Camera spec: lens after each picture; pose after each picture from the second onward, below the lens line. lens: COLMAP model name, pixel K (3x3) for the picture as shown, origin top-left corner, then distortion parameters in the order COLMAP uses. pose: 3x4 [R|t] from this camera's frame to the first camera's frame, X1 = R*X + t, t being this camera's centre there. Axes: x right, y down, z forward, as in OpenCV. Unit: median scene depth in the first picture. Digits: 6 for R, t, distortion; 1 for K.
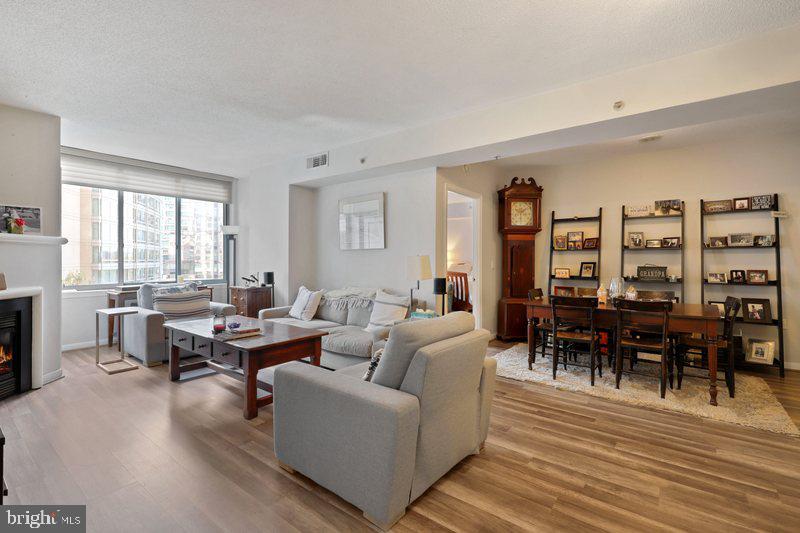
lens RADIAL K [[364.1, 0, 399.5], [0, 364.1, 260.3], [0, 0, 1]] dist [0.000631, -0.000466]
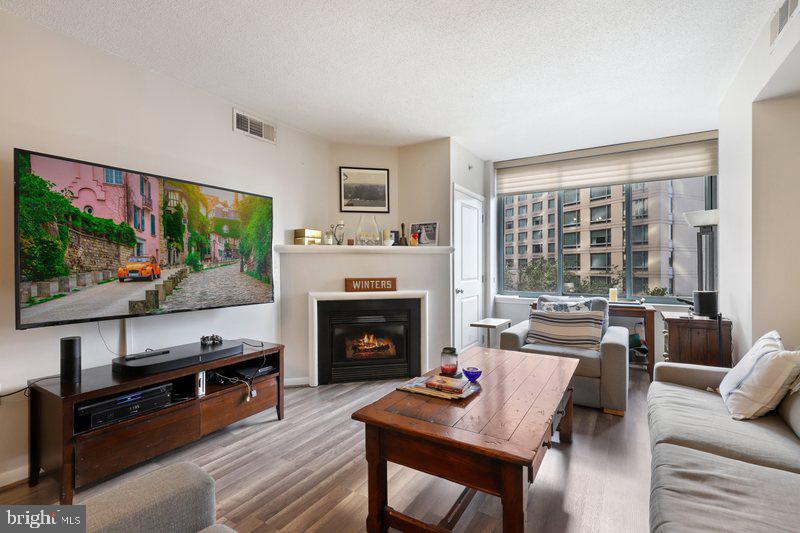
lens RADIAL K [[368.1, 0, 400.0], [0, 368.1, 266.5], [0, 0, 1]] dist [-0.021220, -0.001502]
pose [[0.090182, 0.000792, -0.995925, 0.116082], [-0.002923, 0.999996, 0.000531, -0.002635], [0.995921, 0.002863, 0.090183, 0.584229]]
